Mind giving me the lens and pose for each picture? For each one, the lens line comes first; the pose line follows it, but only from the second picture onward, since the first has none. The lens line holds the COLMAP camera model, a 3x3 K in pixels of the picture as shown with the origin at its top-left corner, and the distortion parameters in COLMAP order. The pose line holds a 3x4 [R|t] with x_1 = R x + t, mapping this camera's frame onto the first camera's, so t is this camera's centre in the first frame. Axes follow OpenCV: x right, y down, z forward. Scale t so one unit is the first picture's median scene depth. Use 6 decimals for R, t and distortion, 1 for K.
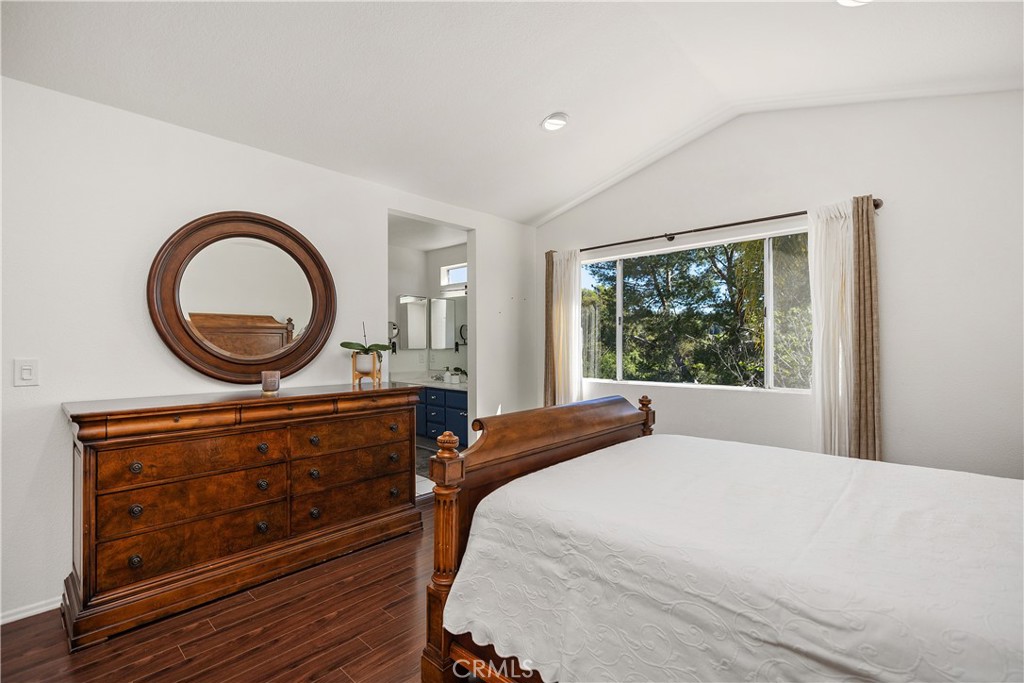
lens RADIAL K [[460.1, 0, 511.5], [0, 460.1, 337.4], [0, 0, 1]] dist [0.003451, 0.000914]
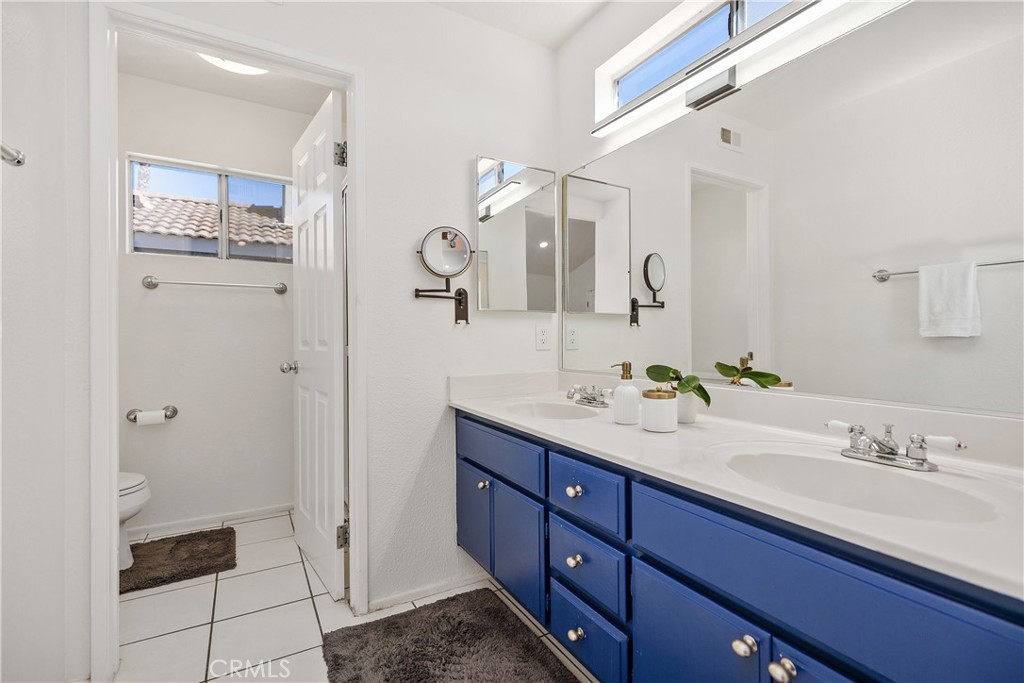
lens RADIAL K [[460.1, 0, 511.3], [0, 460.1, 339.4], [0, 0, 1]] dist [0.003451, 0.000914]
pose [[0.955182, 0.003289, -0.296002, -0.145574], [-0.000214, 0.999946, 0.010420, 0.056227], [0.296020, -0.009890, 0.955130, 0.853515]]
